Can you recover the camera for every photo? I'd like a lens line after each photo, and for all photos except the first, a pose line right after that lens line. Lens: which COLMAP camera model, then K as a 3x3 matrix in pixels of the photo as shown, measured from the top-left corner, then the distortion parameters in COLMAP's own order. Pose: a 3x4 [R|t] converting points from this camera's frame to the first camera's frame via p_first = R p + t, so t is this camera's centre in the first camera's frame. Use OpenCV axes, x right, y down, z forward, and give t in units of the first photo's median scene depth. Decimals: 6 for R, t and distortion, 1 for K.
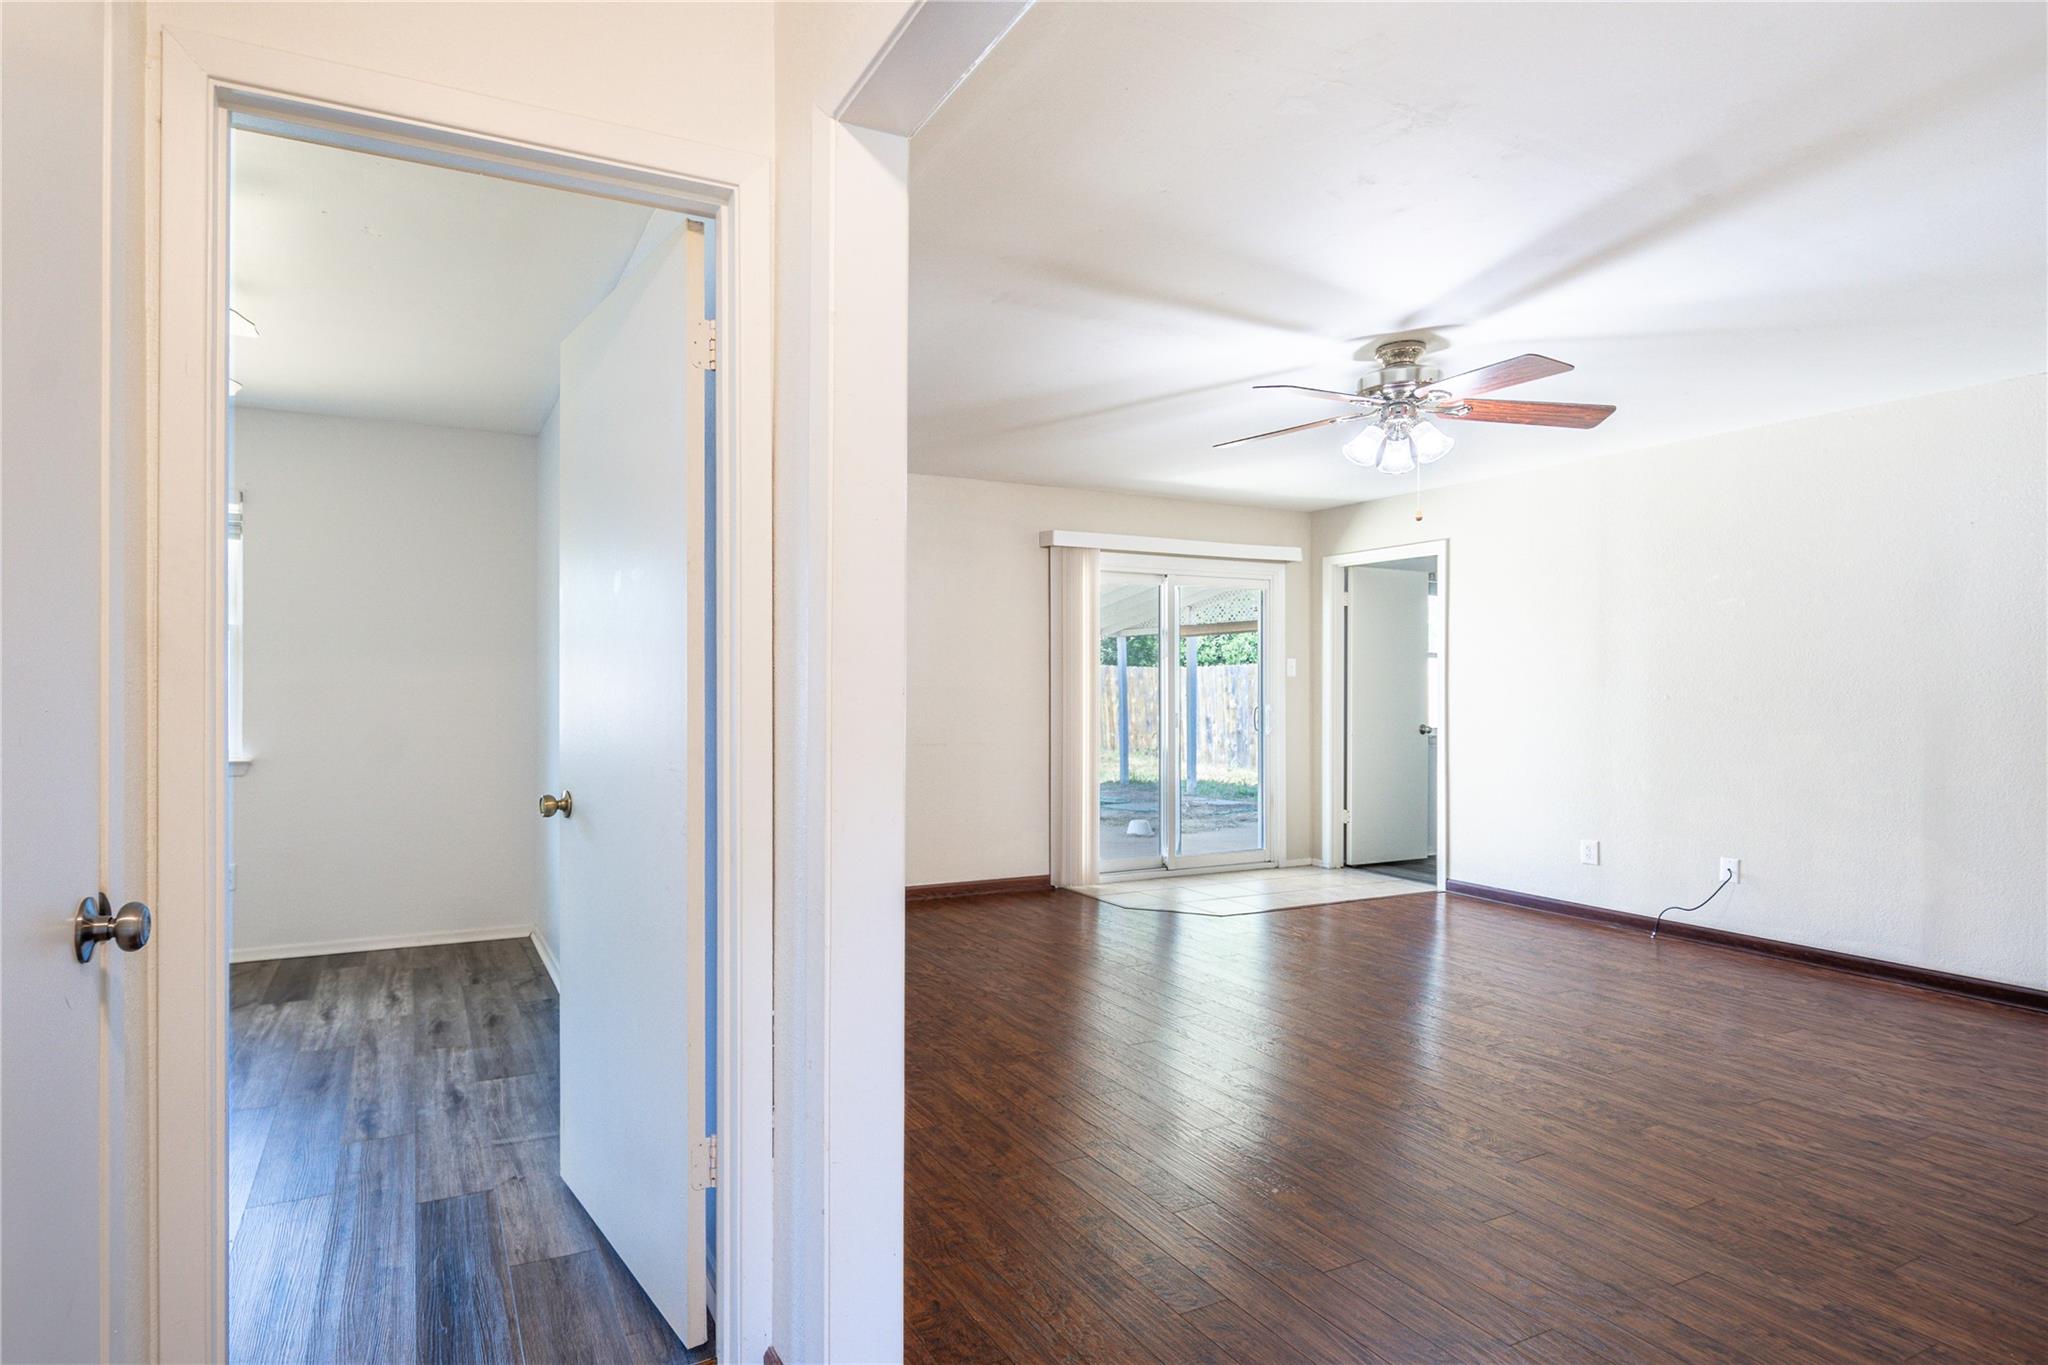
lens RADIAL K [[1013.1, 0, 840.9], [0, 1013.1, 683.4], [0, 0, 1]] dist [0.002836, -0.000203]
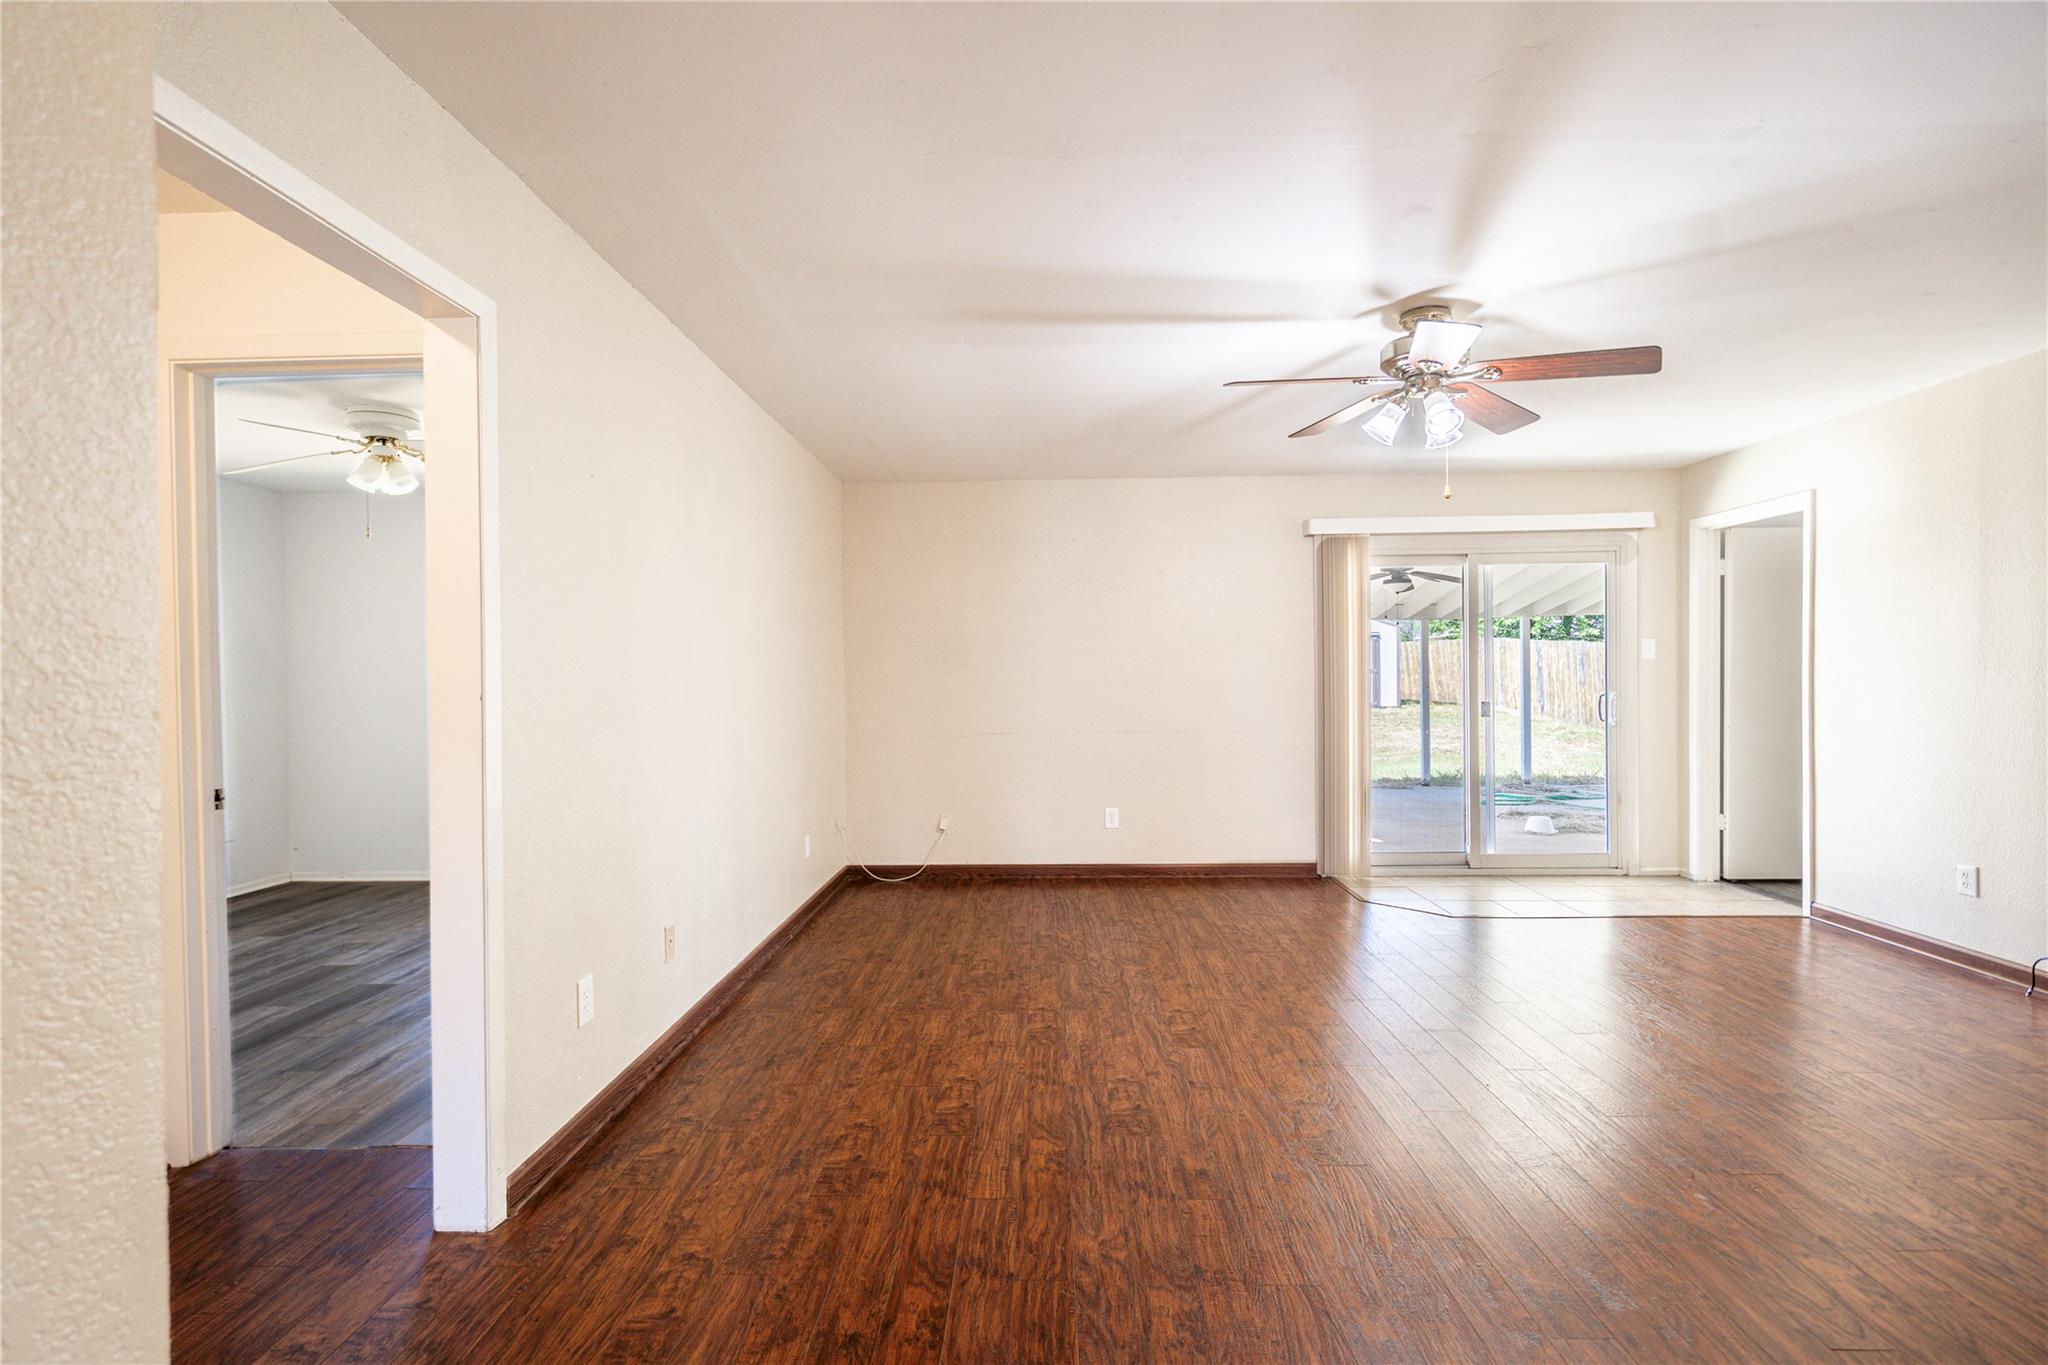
lens RADIAL K [[957.2, 0, 1011.7], [0, 957.2, 690.5], [0, 0, 1]] dist [-0.005224, 0.000437]
pose [[0.902655, -0.005833, -0.430325, 0.558620], [0.015326, 0.999710, 0.018596, -0.007193], [0.430091, -0.023381, 0.902482, 0.034292]]
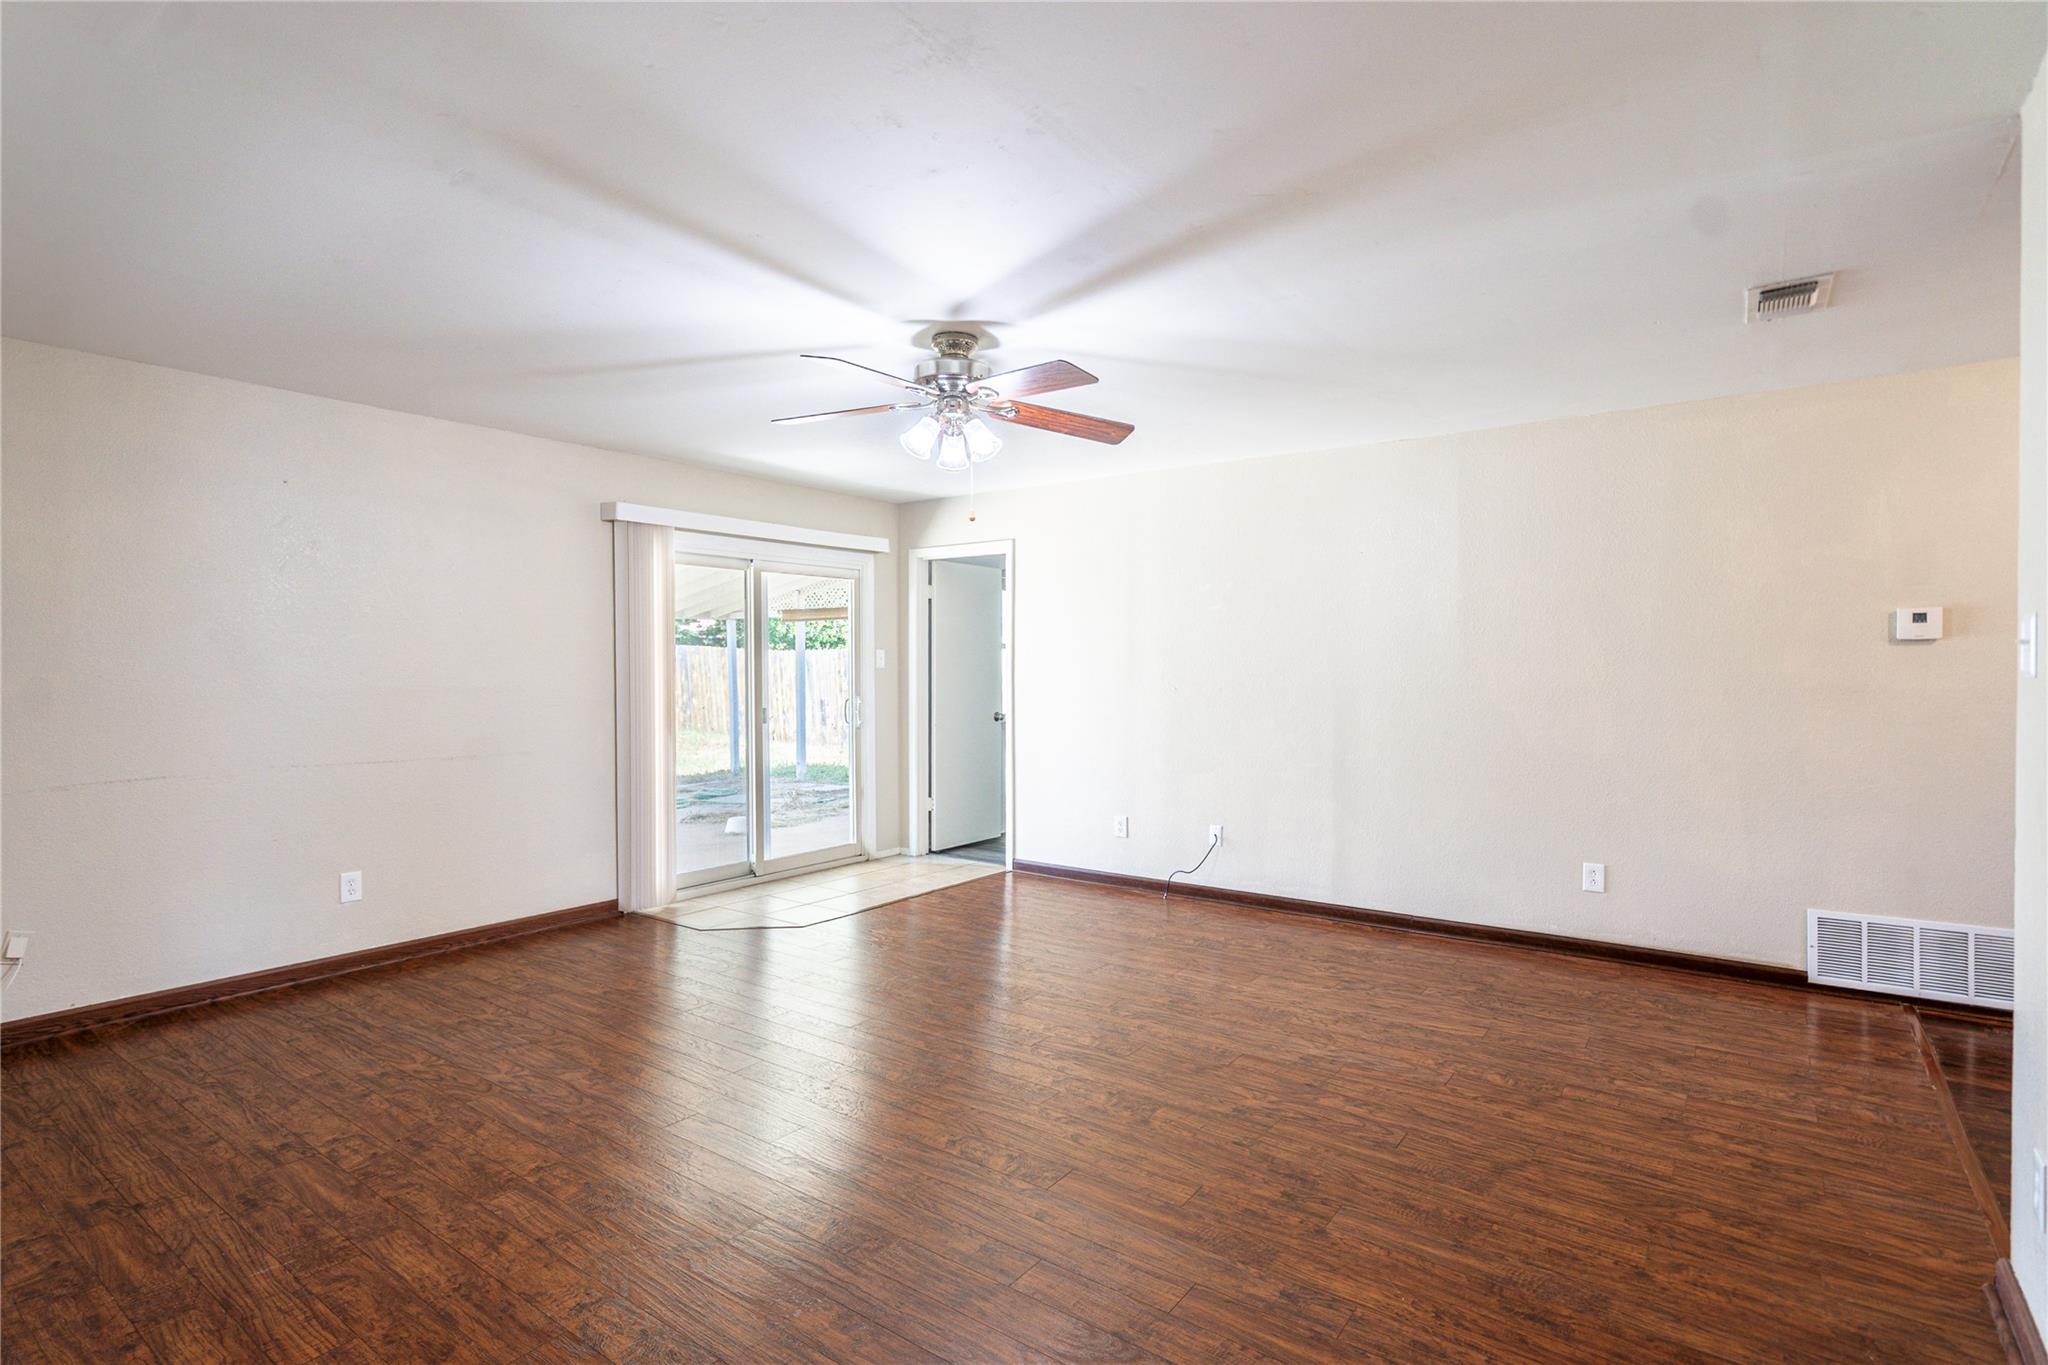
lens RADIAL K [[1014.3, 0, 1024.0], [0, 1014.3, 682.5], [0, 0, 1]] dist [-0.001782, 0.000896]
pose [[0.862364, -0.011224, 0.506164, 0.112561], [0.000398, 0.999769, 0.021492, -0.025284], [-0.506288, -0.018332, 0.862169, 0.126768]]
